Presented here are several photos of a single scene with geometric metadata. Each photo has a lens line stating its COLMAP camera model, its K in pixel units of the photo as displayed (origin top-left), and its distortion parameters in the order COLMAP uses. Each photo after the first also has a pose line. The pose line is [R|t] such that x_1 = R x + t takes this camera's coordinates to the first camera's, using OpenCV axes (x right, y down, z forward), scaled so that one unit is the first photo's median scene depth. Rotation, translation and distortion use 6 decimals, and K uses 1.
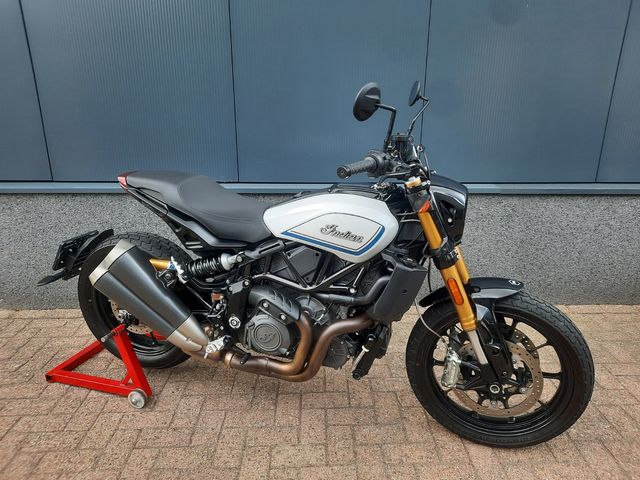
lens RADIAL K [[466.7, 0, 323.6], [0, 466.7, 242.6], [0, 0, 1]] dist [0.023824, -0.014652]
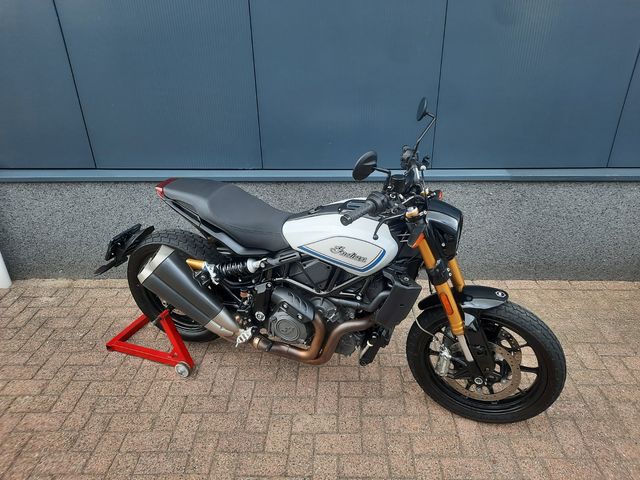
lens RADIAL K [[466.7, 0, 323.3], [0, 466.7, 244.7], [0, 0, 1]] dist [0.023824, -0.014652]
pose [[0.997876, 0.007582, -0.064692, 0.041652], [0.002802, 0.987285, 0.158934, -0.186163], [0.065074, -0.158777, 0.985168, -0.116680]]
